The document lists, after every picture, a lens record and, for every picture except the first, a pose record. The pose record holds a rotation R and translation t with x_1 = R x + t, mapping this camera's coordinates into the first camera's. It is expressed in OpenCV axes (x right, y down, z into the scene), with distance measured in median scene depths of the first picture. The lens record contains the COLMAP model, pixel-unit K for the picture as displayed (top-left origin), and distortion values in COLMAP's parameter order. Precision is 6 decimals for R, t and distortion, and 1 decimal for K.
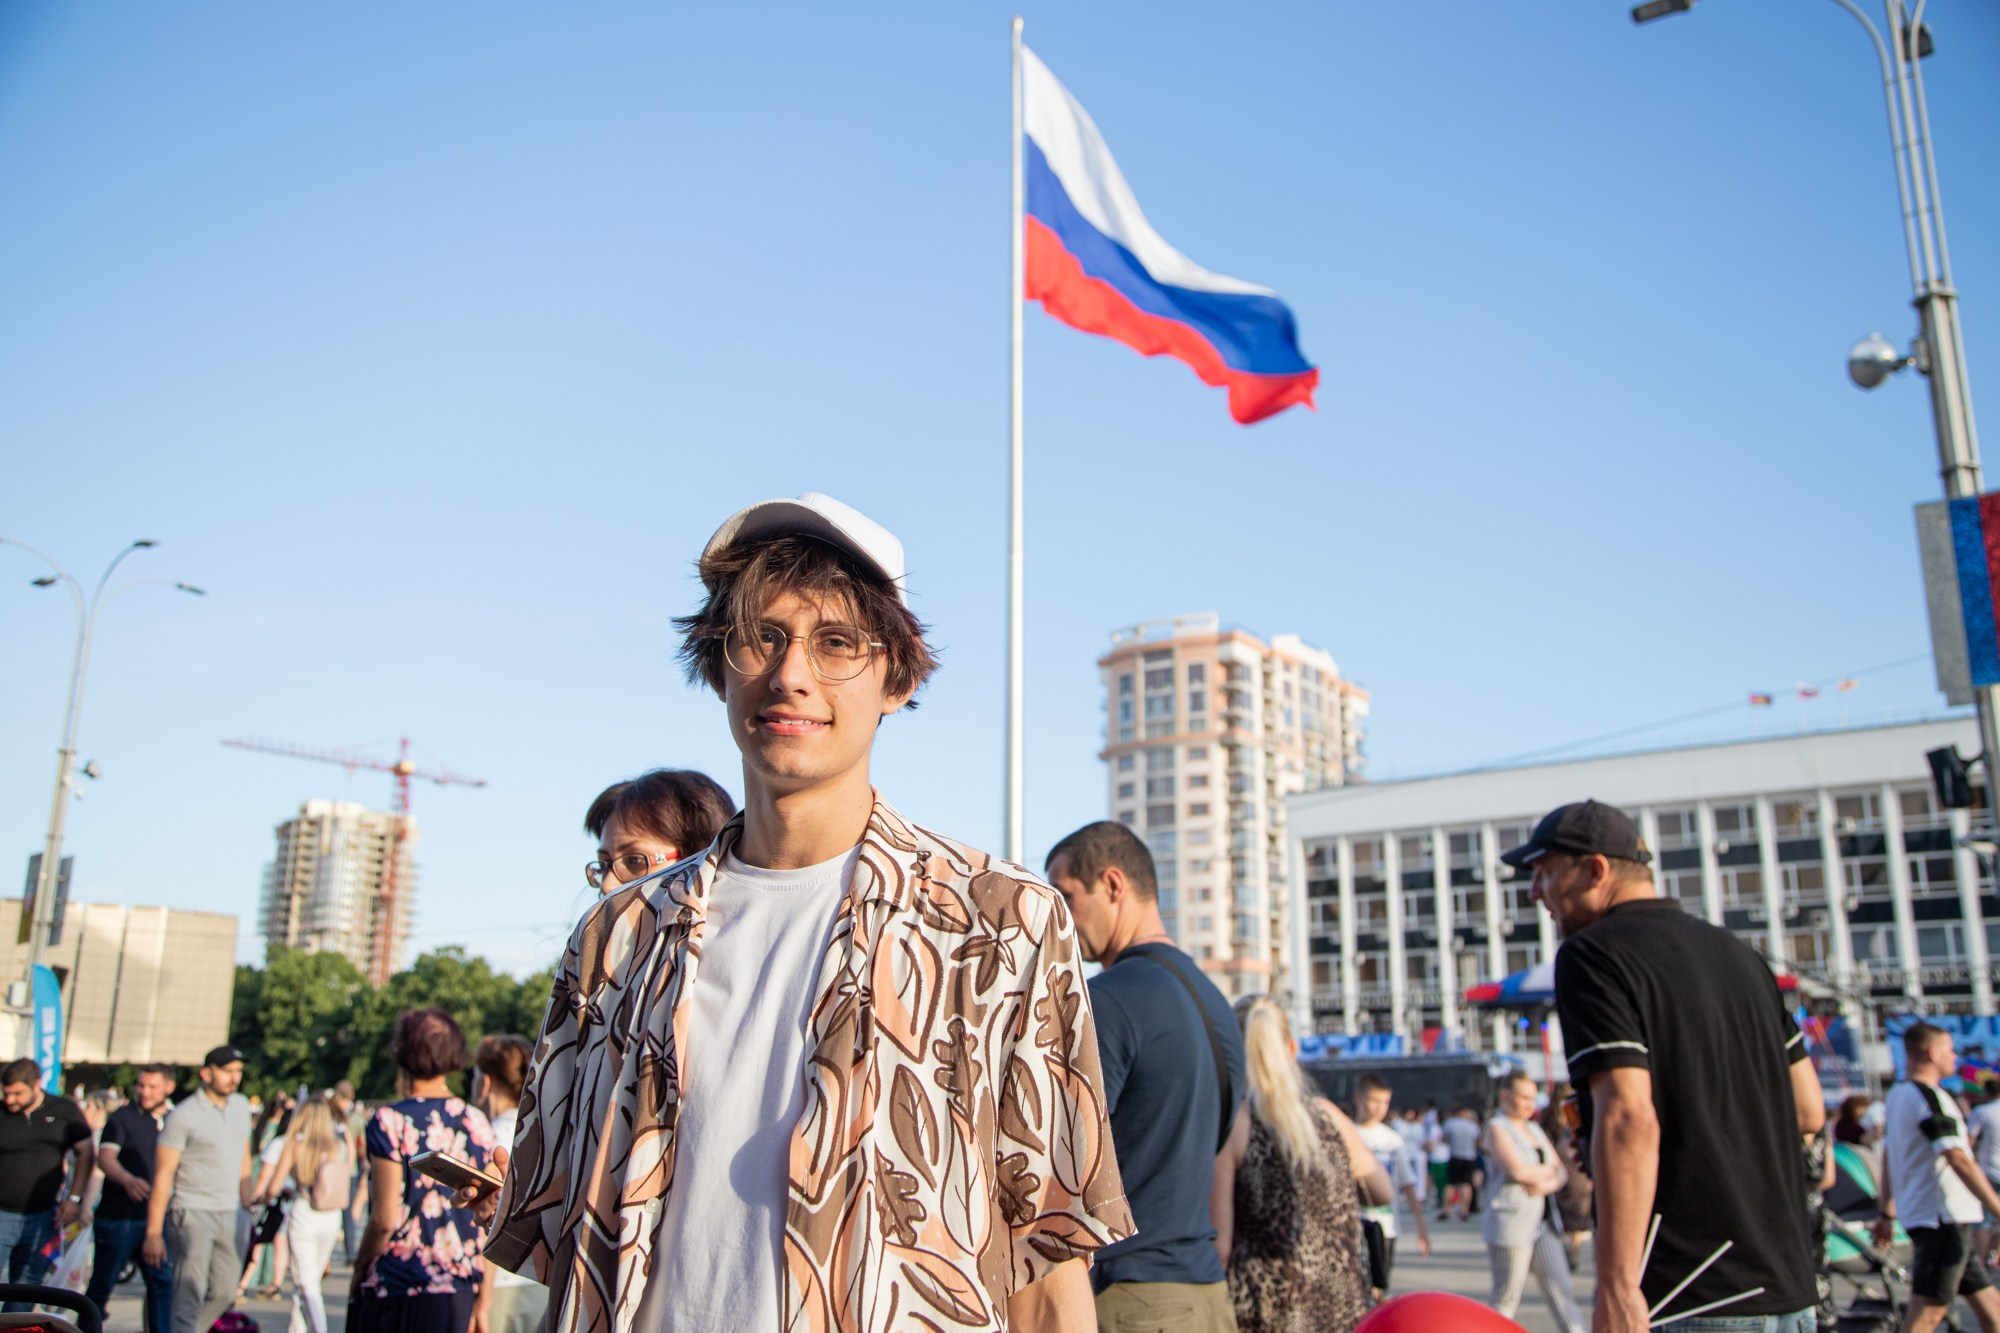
lens RADIAL K [[1897.6, 0, 1000.7], [0, 1897.6, 672.8], [0, 0, 1]] dist [0.020840, 0.000000]
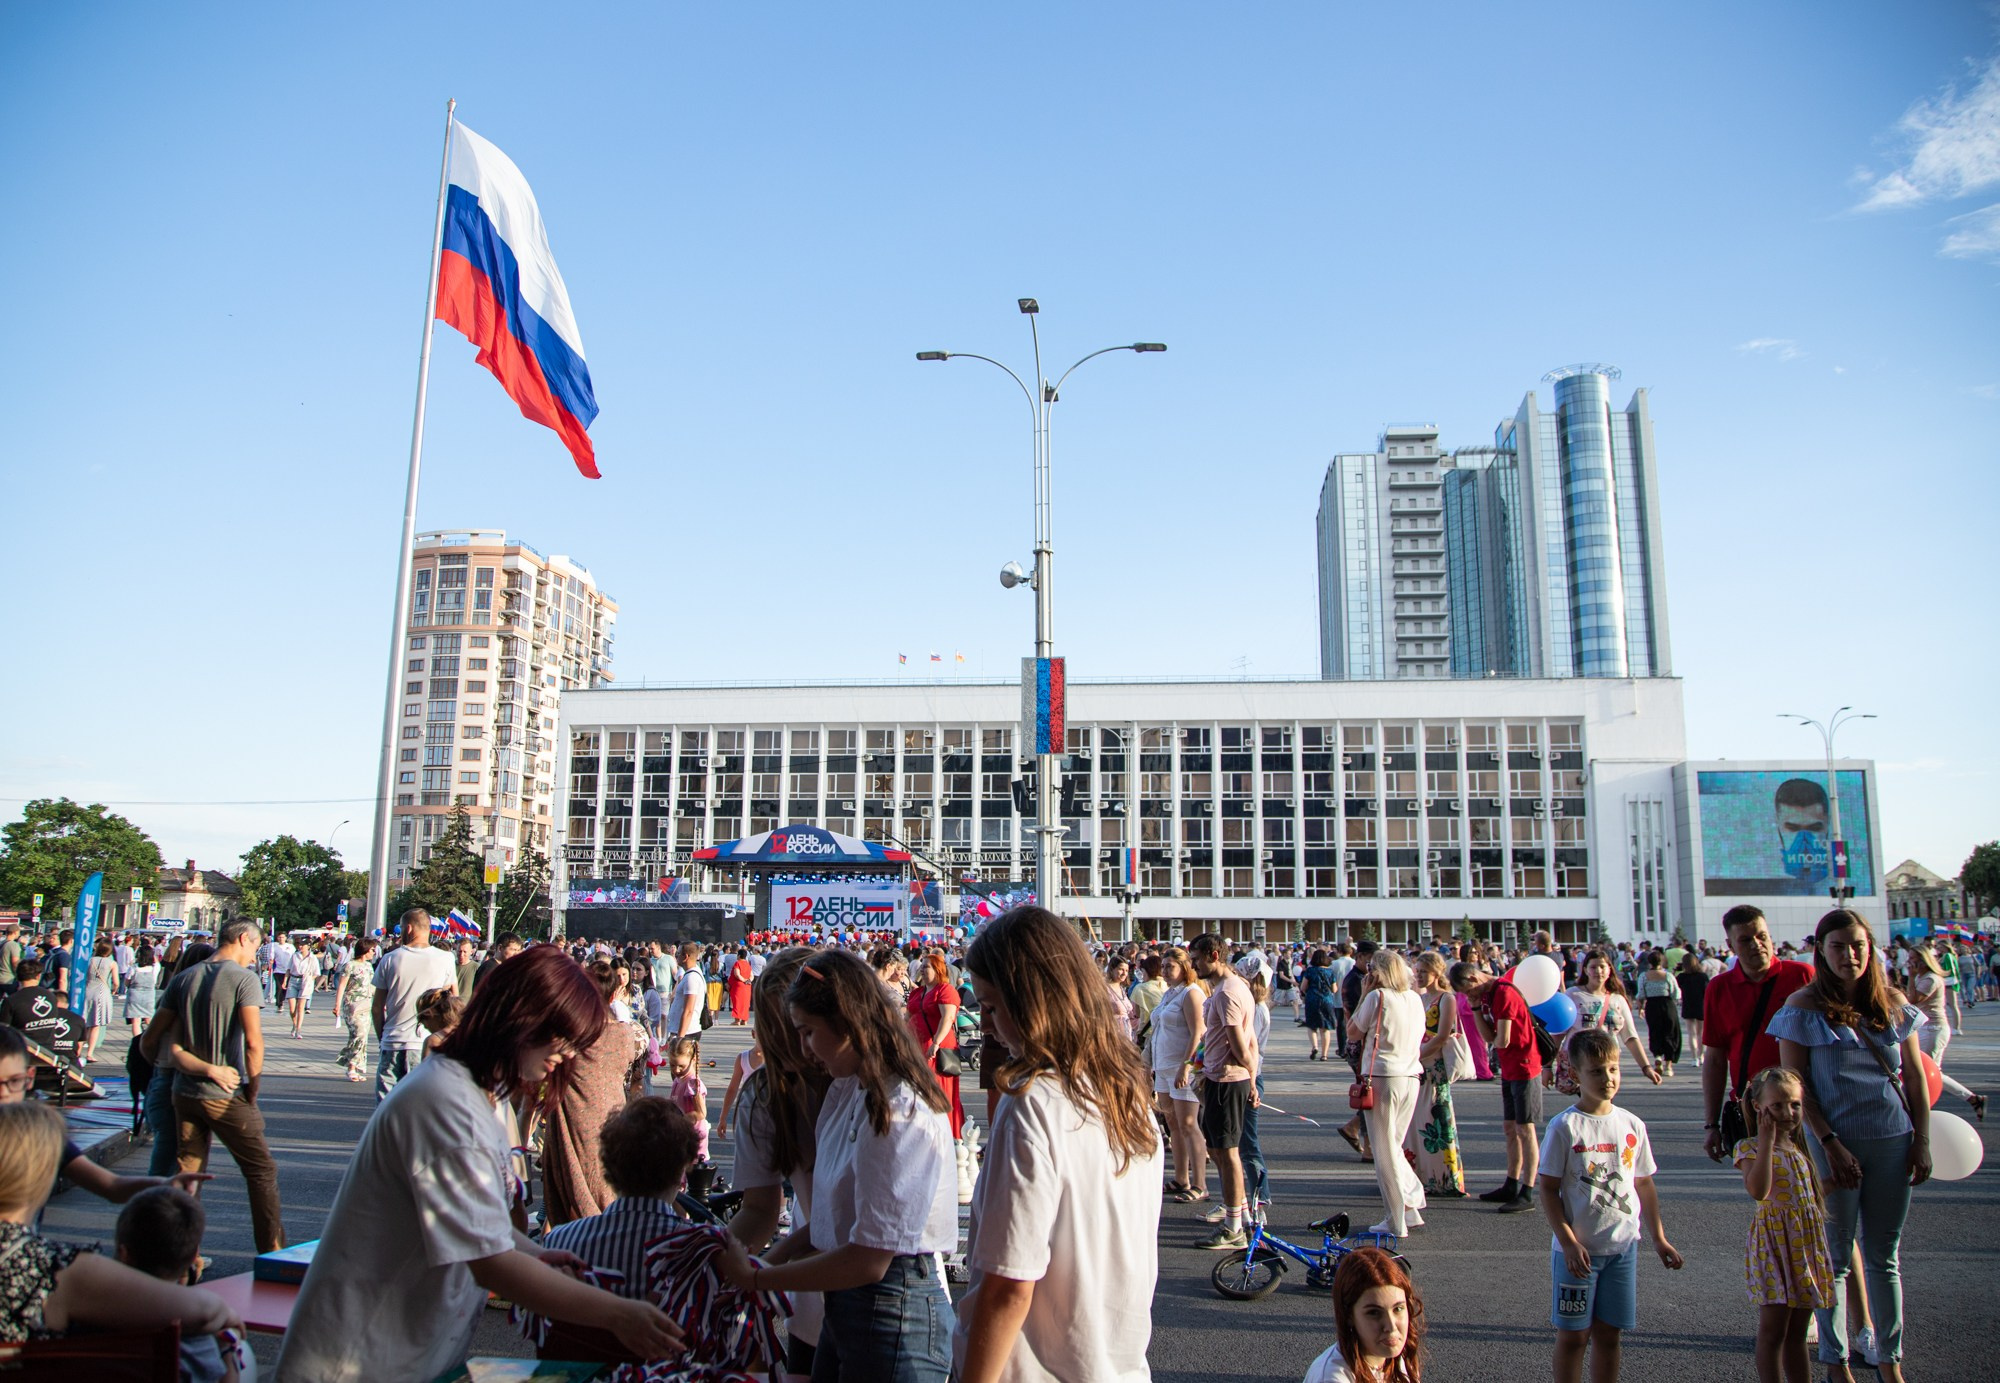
lens RADIAL K [[1625.5, 0, 998.6], [0, 1625.5, 690.0], [0, 0, 1]] dist [-0.079534, -0.001699]
pose [[0.894597, 0.086313, 0.438460, -0.051958], [-0.122955, 0.990841, 0.055814, -0.026686], [-0.429627, -0.103842, 0.897016, -0.094077]]
